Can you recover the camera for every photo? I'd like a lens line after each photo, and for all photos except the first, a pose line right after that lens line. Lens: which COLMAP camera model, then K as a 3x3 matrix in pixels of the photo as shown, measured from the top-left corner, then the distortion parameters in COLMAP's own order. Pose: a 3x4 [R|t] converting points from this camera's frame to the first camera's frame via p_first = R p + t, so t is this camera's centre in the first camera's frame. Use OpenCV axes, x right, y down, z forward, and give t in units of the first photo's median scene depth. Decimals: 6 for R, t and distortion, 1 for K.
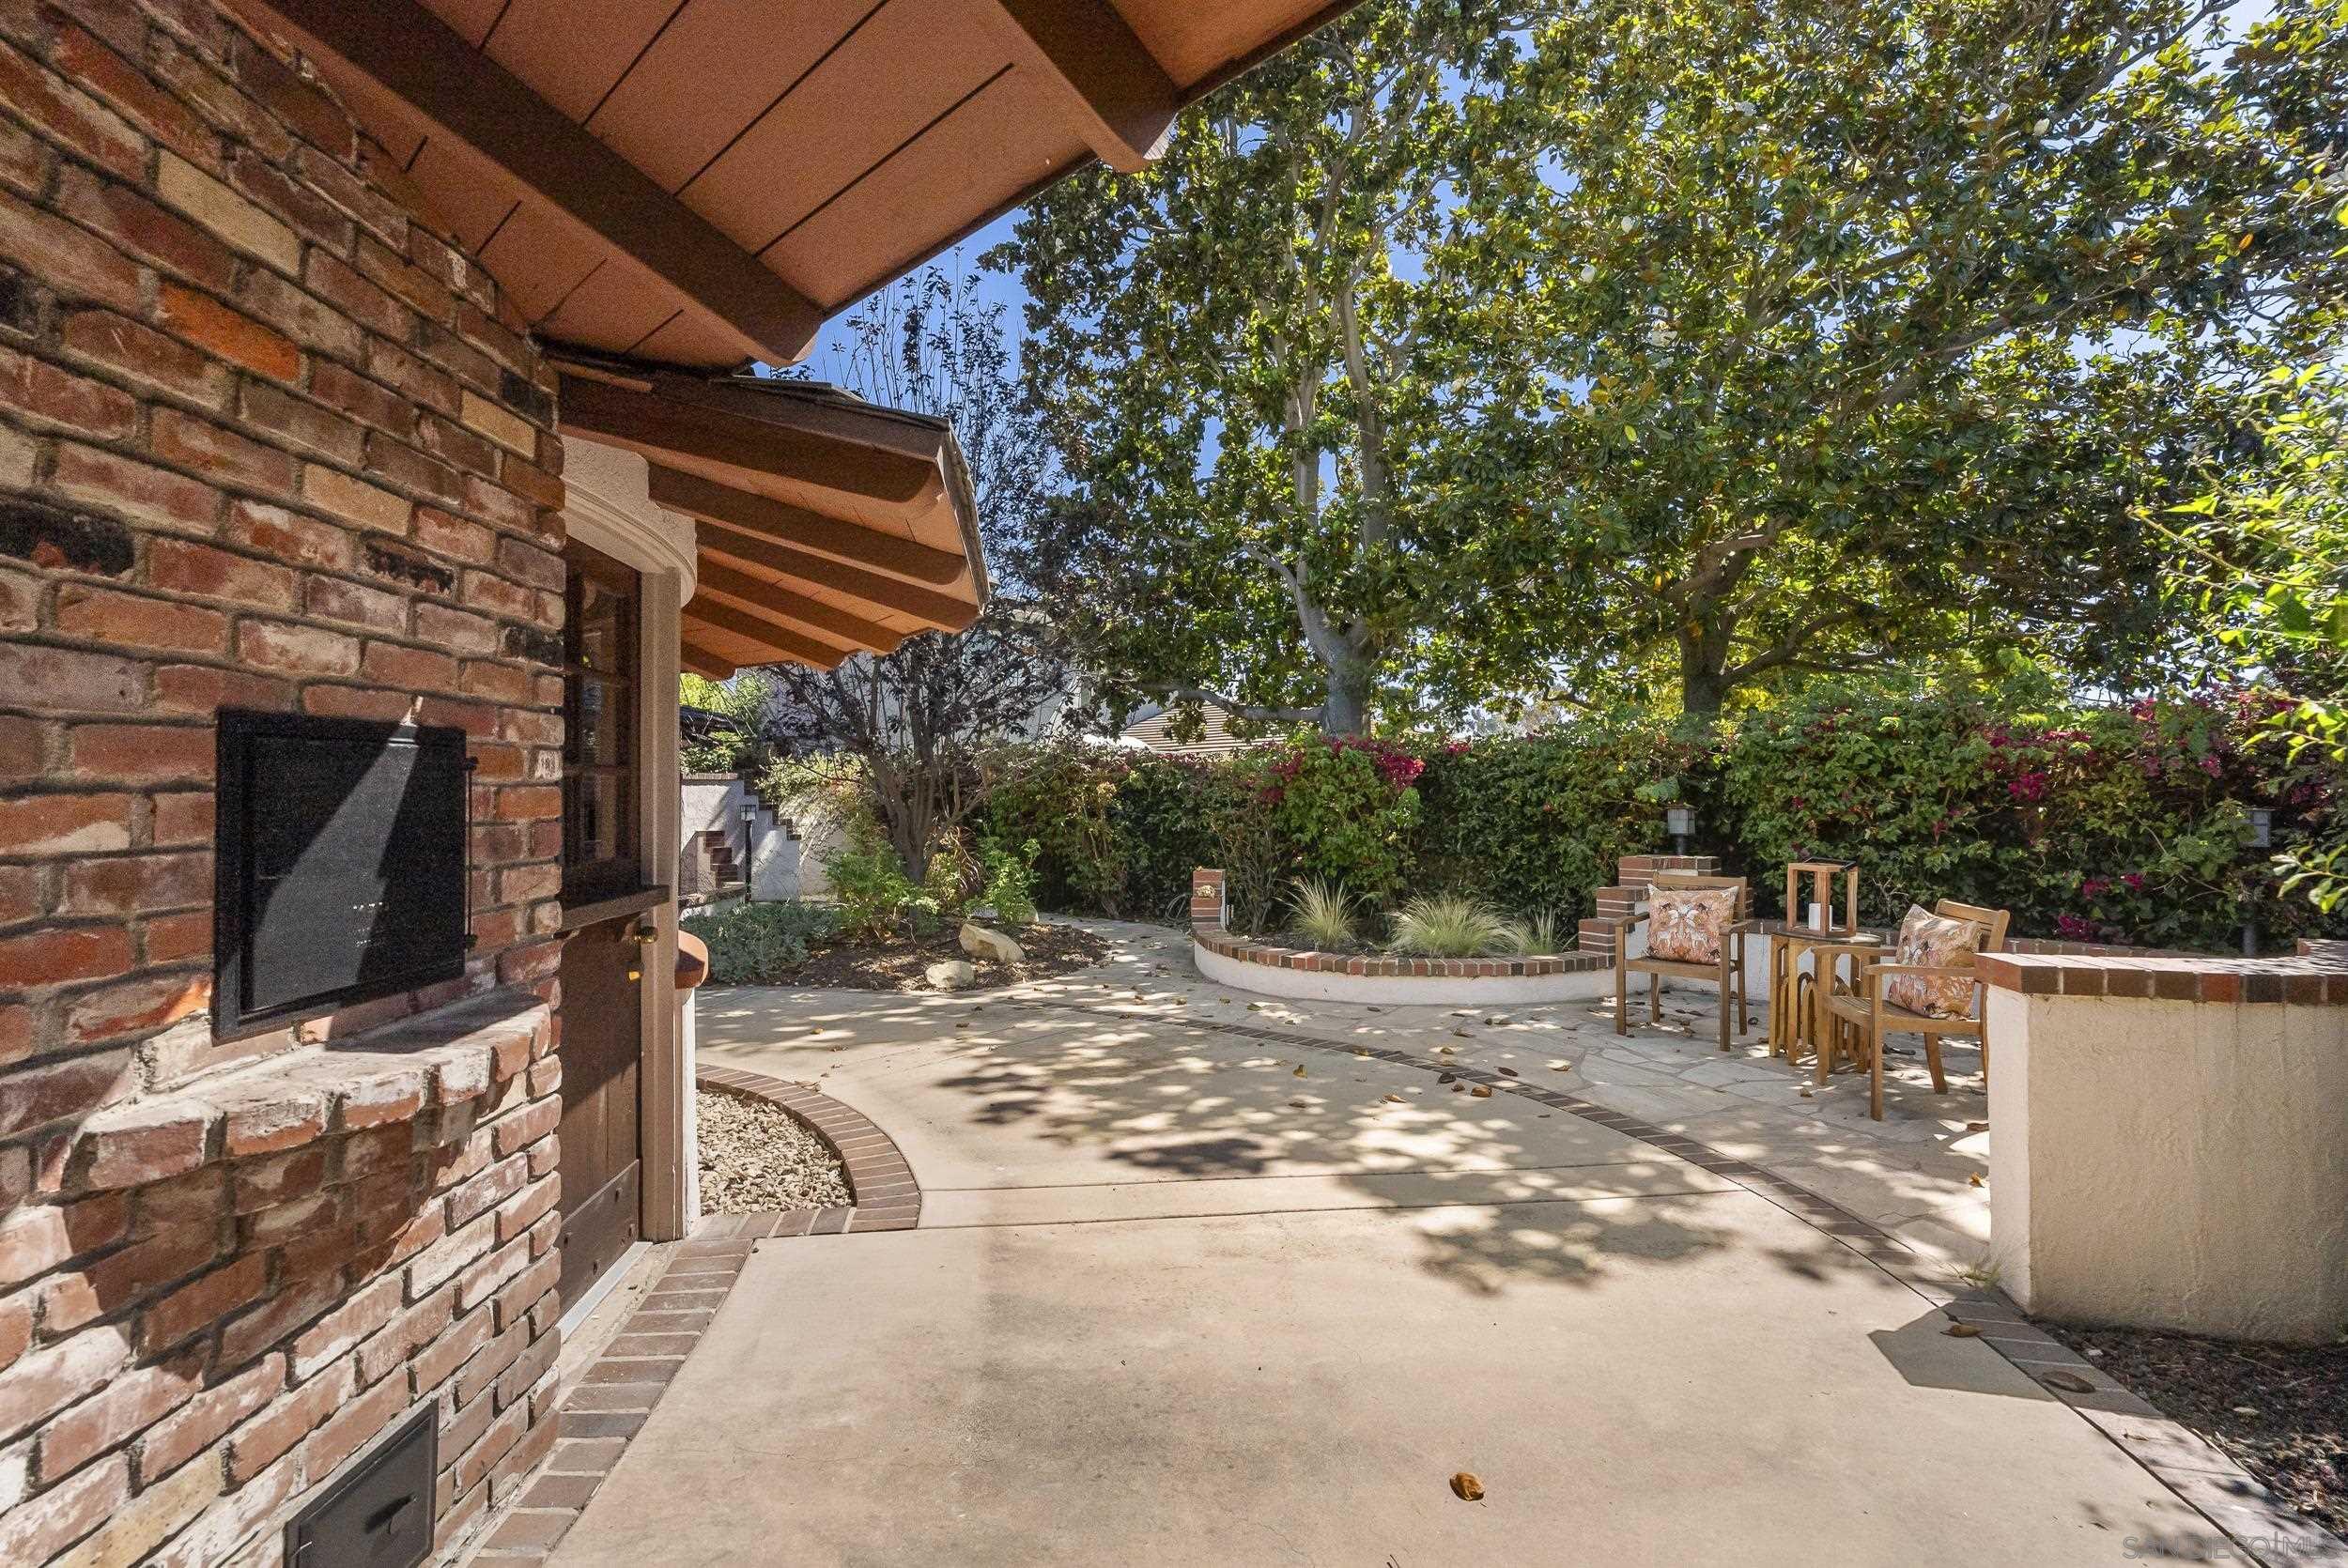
lens RADIAL K [[1068.9, 0, 1173.8], [0, 1068.9, 773.0], [0, 0, 1]] dist [-0.000900, -0.000205]
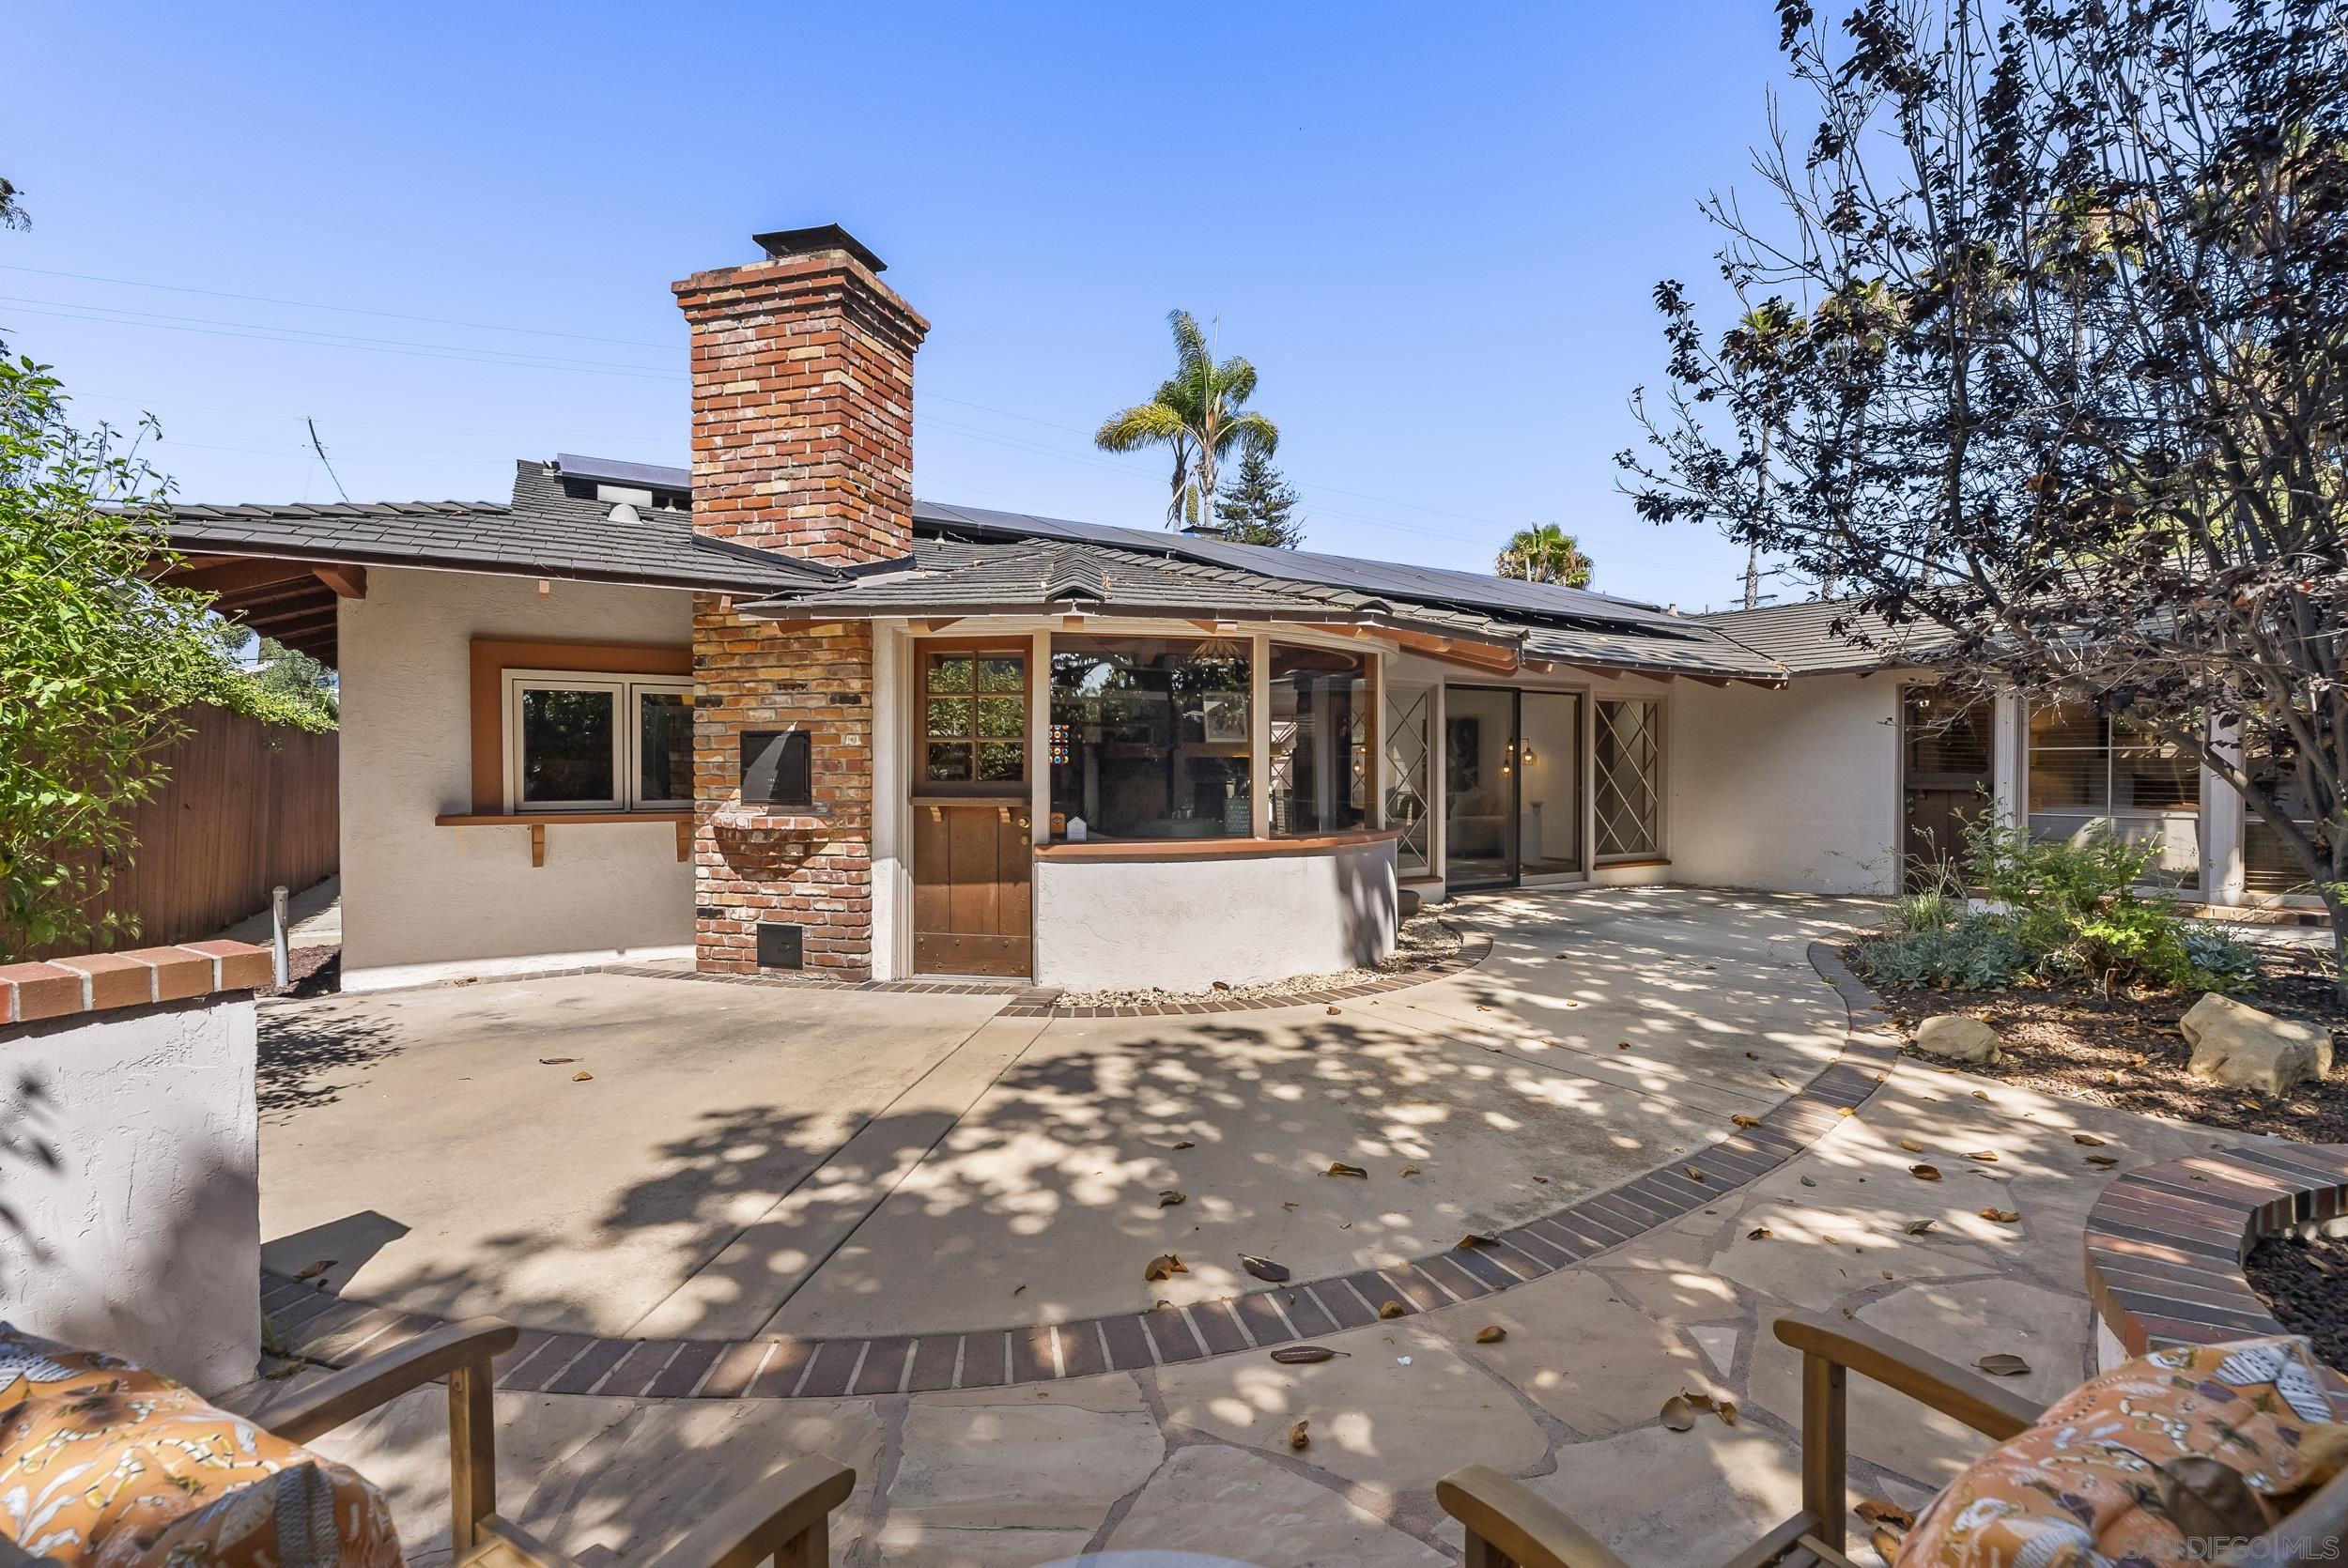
lens RADIAL K [[1068.9, 0, 1173.8], [0, 1068.9, 773.0], [0, 0, 1]] dist [-0.000900, -0.000205]
pose [[-0.285371, 0.017865, -0.958251, 1.339515], [0.021442, 0.999695, 0.012252, 0.045699], [0.958177, -0.017051, -0.285667, 1.857051]]
